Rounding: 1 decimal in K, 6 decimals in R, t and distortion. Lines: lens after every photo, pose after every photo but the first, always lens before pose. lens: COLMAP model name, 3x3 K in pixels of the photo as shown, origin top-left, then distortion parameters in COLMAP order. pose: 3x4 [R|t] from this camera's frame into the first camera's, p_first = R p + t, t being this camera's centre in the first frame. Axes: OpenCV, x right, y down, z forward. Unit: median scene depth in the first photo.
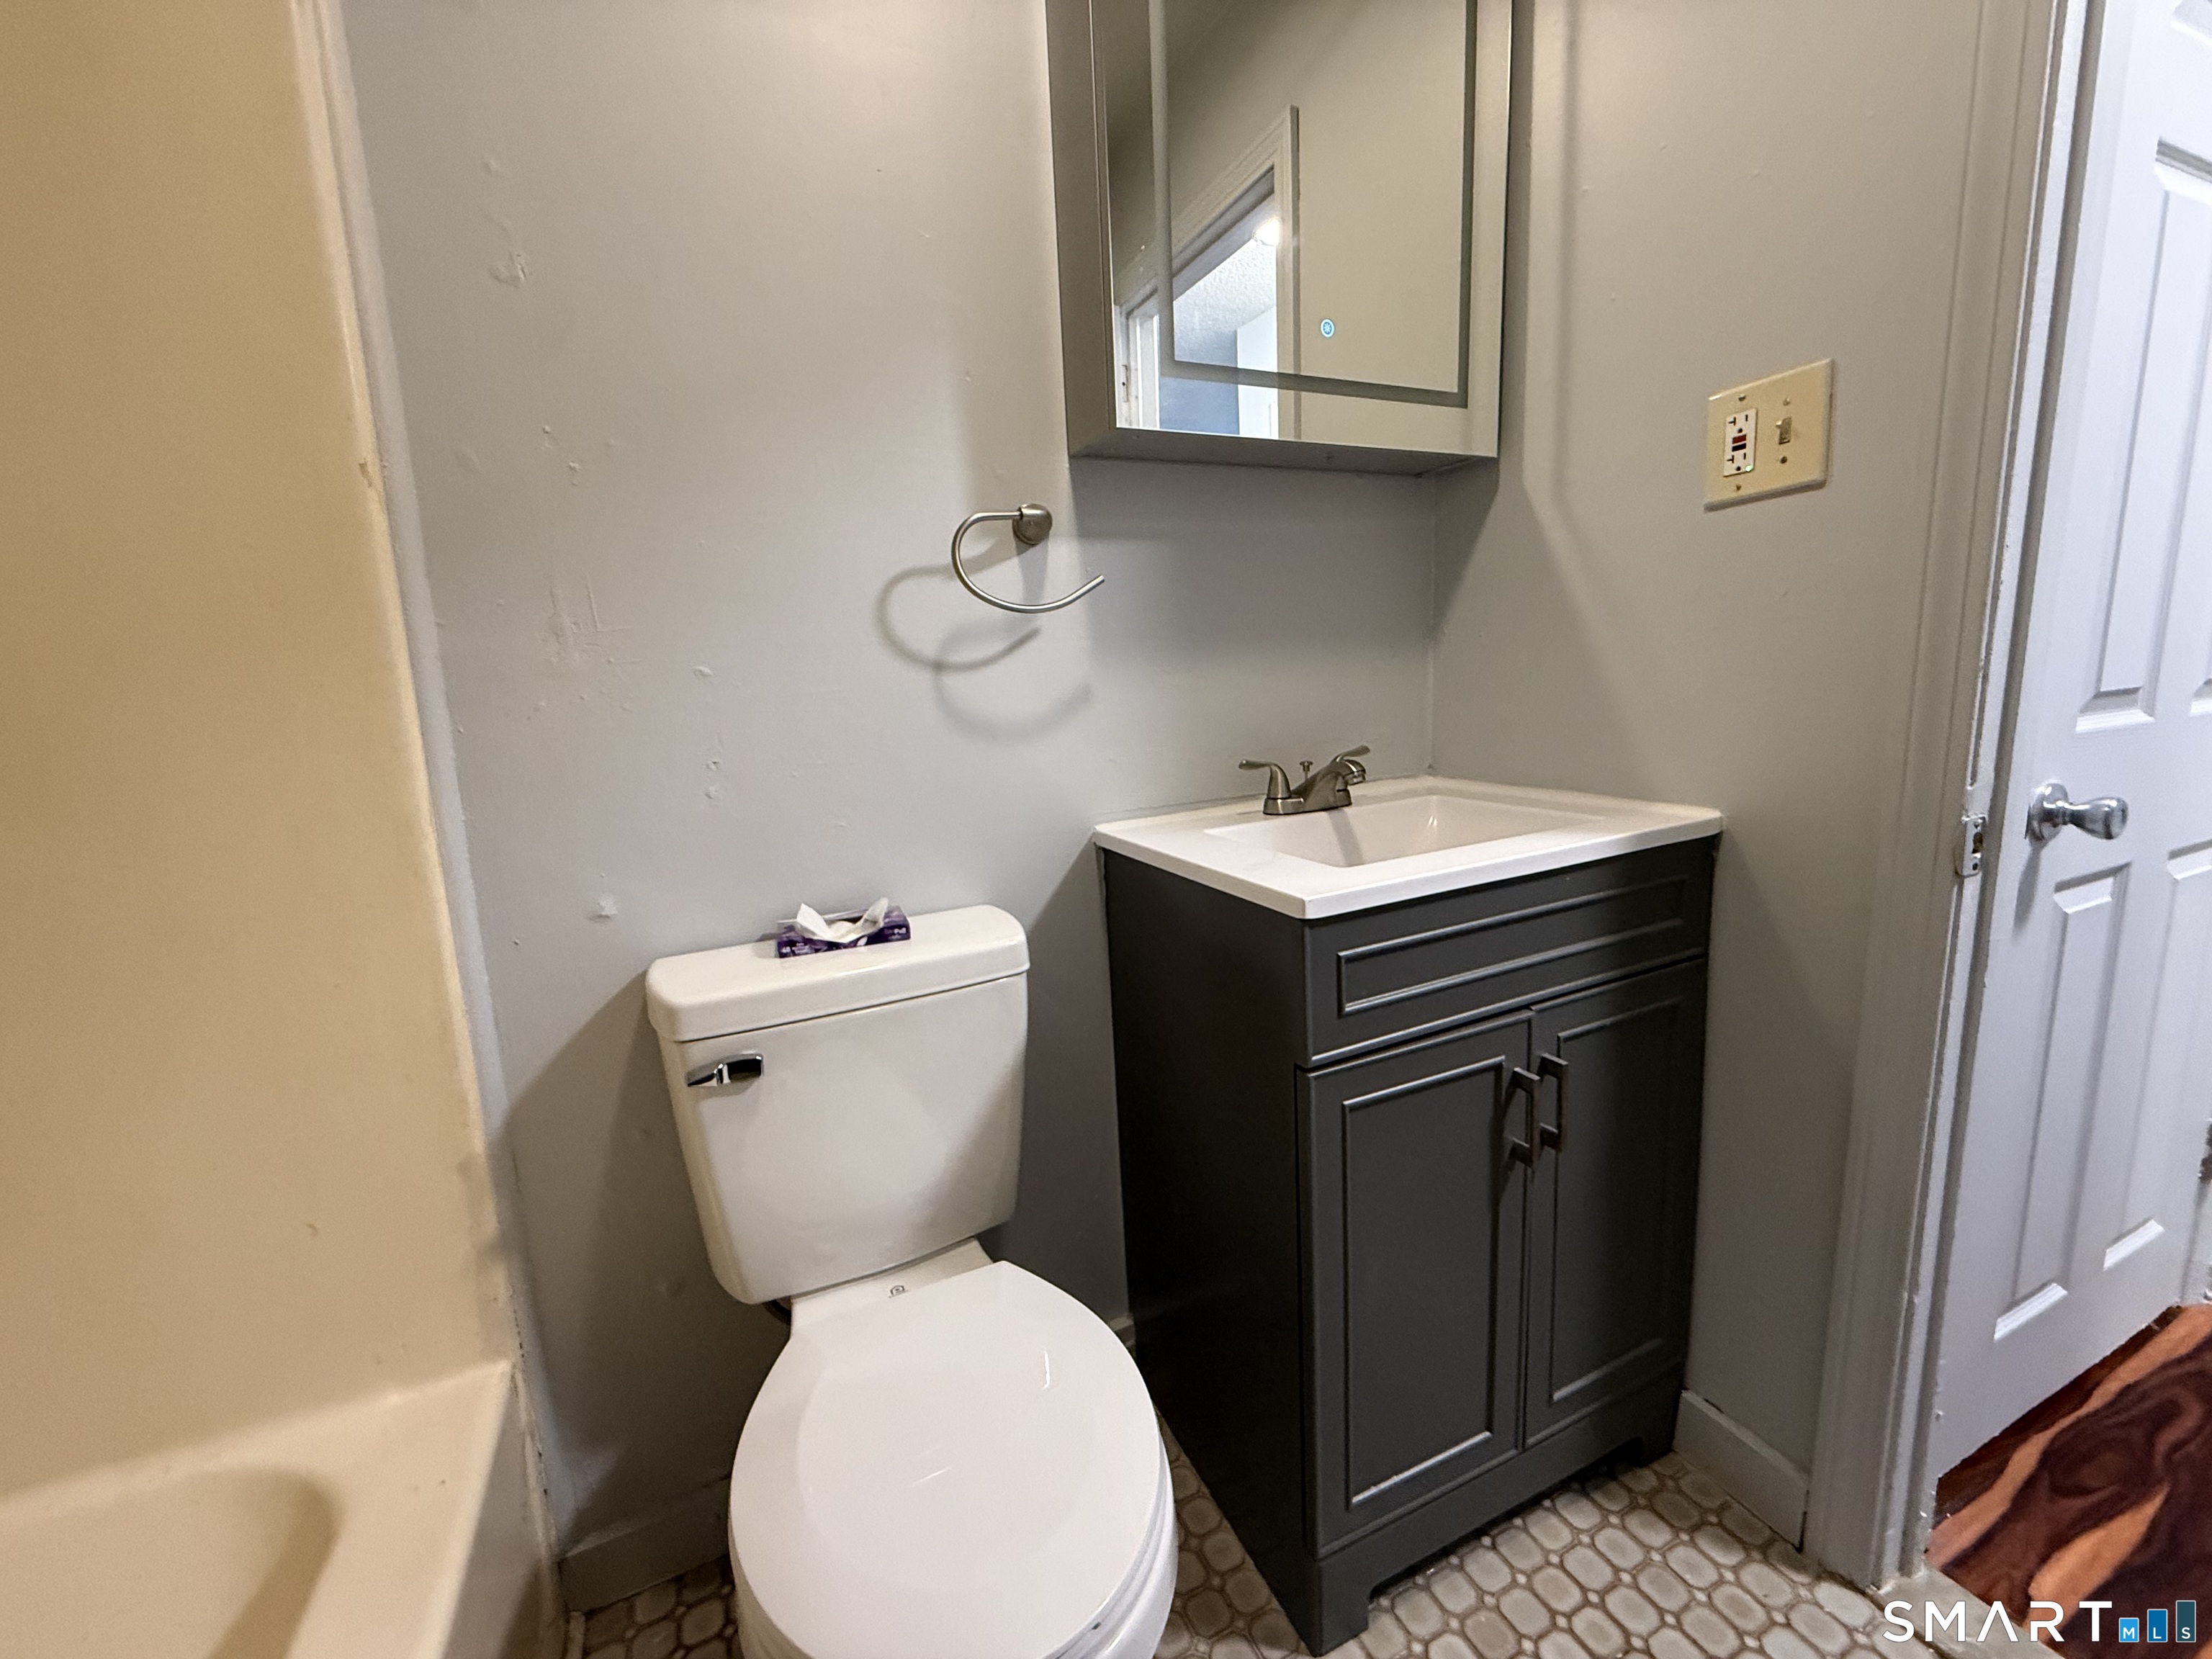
lens RADIAL K [[899.5, 0, 1111.1], [0, 899.5, 826.0], [0, 0, 1]] dist [-0.000609, 0.000221]
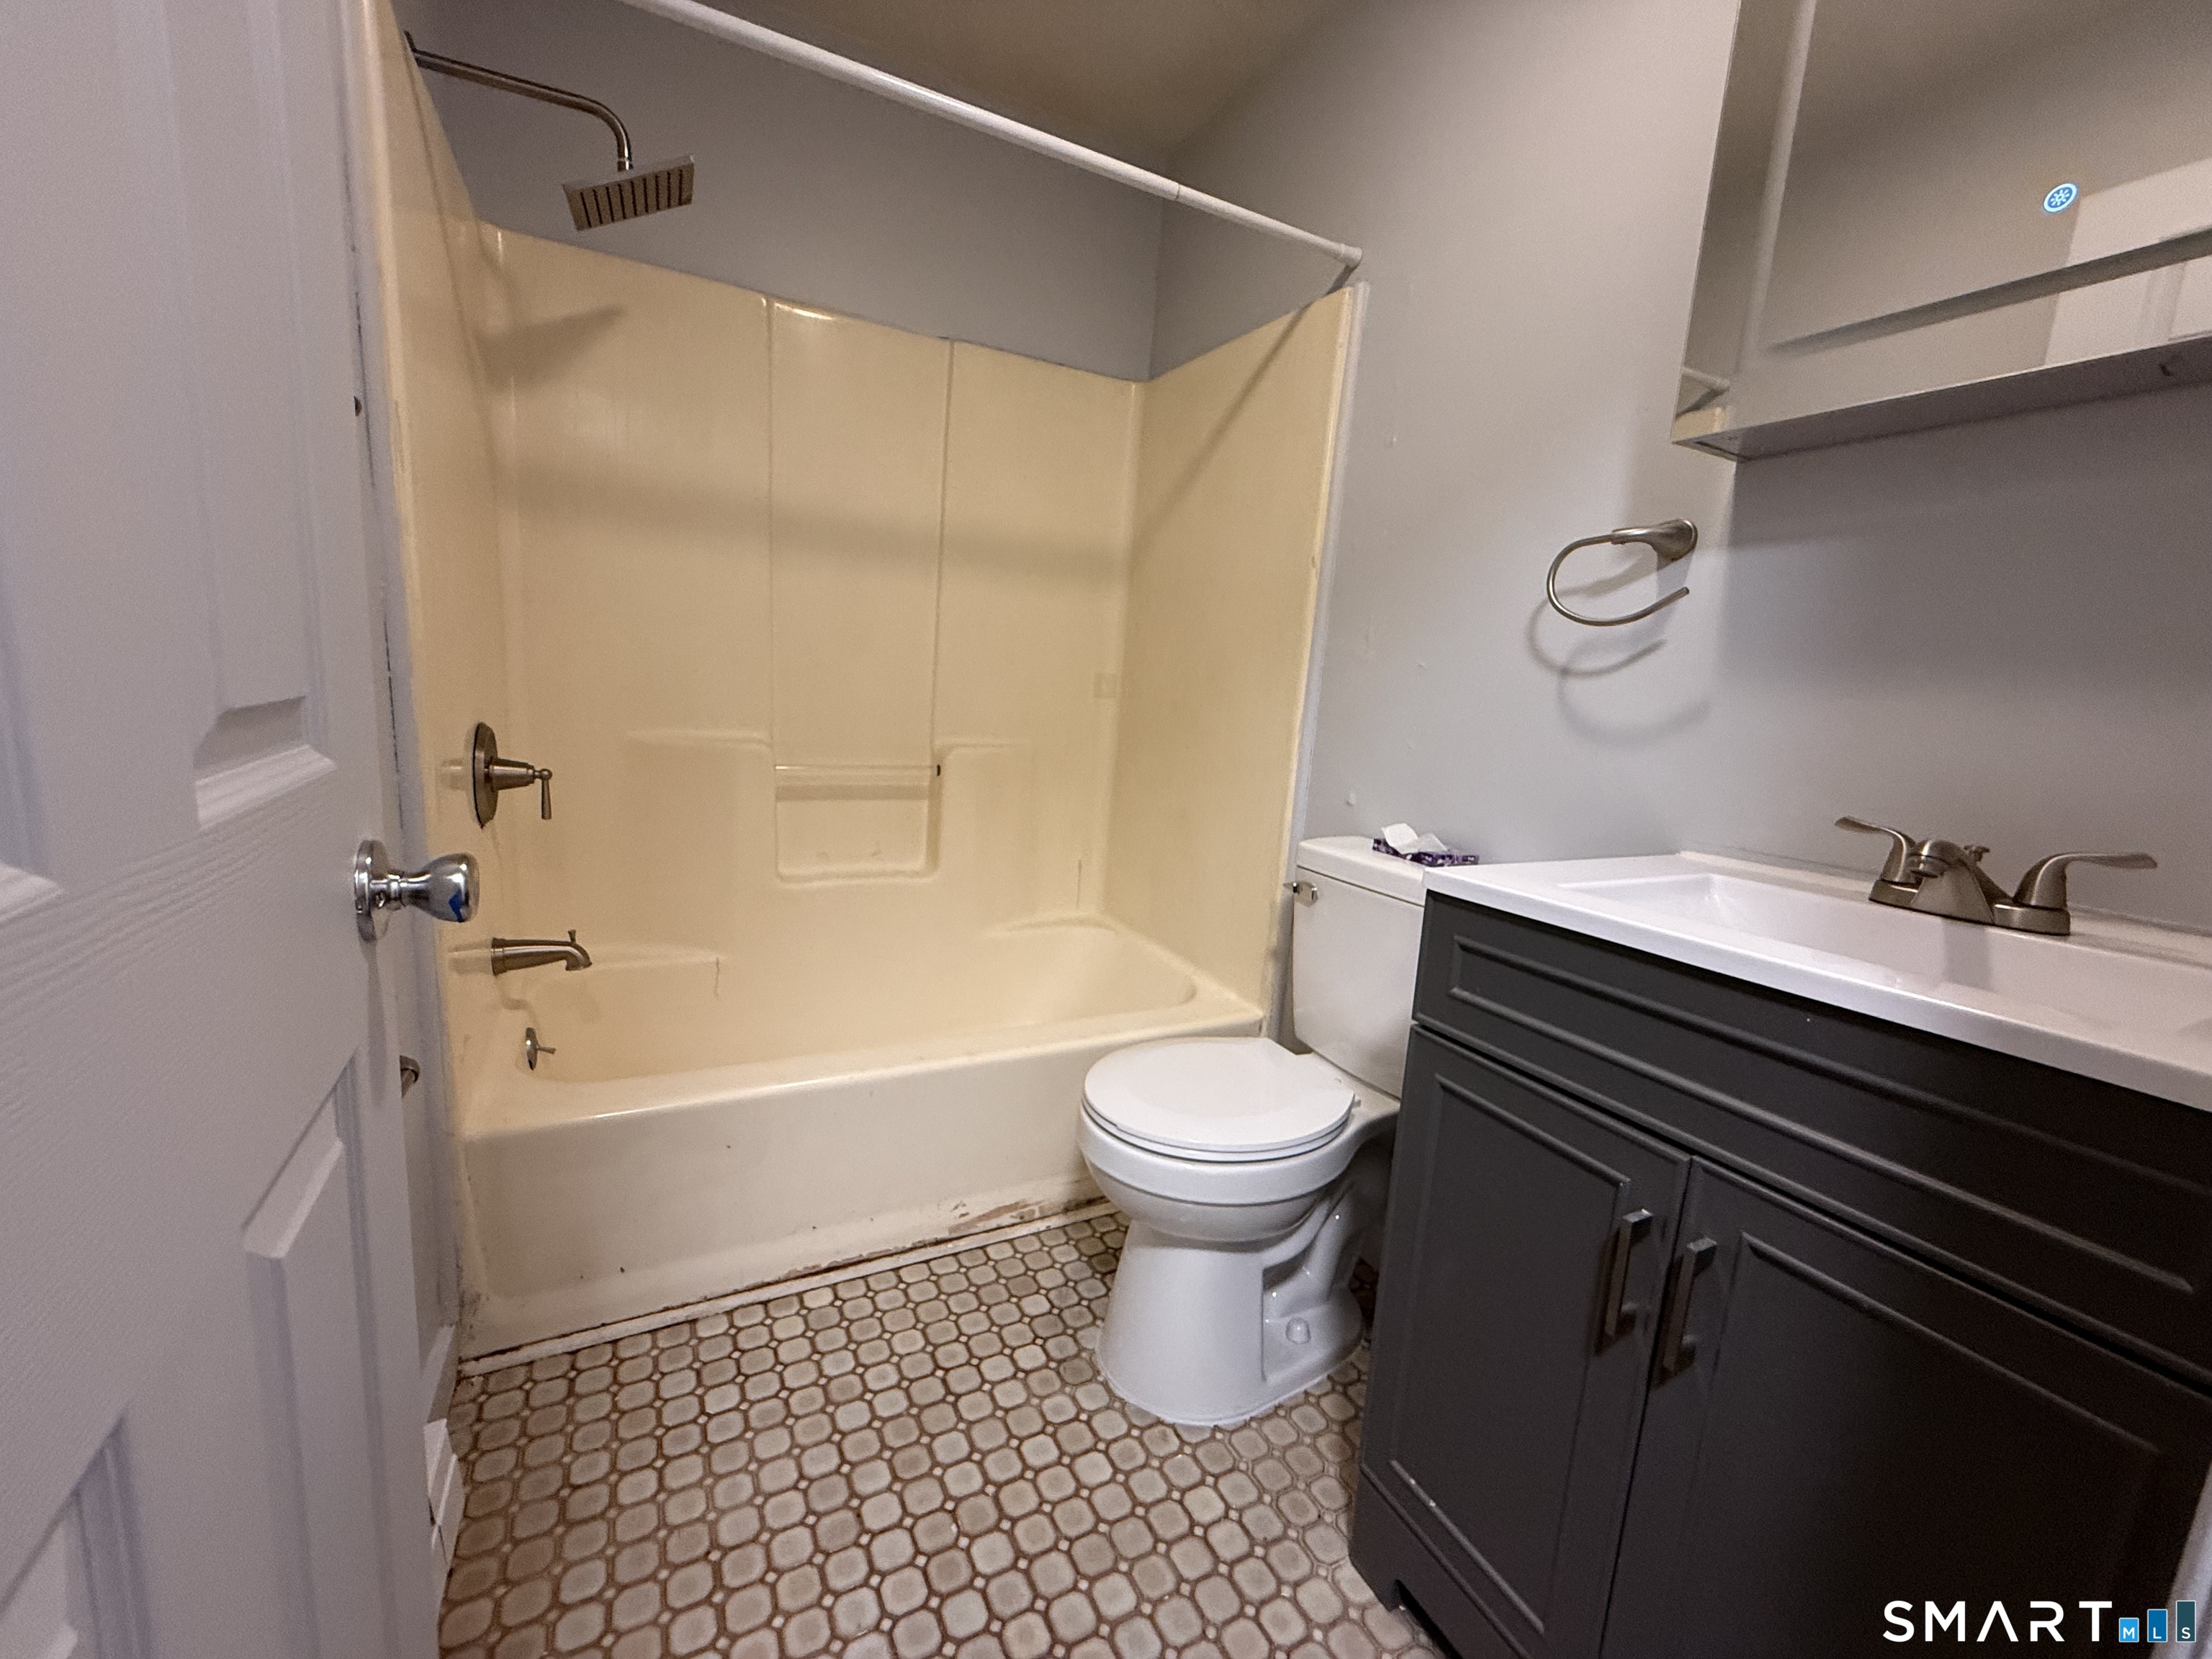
lens RADIAL K [[887.2, 0, 1104.6], [0, 887.2, 828.0], [0, 0, 1]] dist [-0.000054, 0.000608]
pose [[0.048572, 0.216594, -0.975053, 0.959154], [-0.230881, 0.952201, 0.200017, -0.076888], [0.971769, 0.215406, 0.096258, 0.349944]]
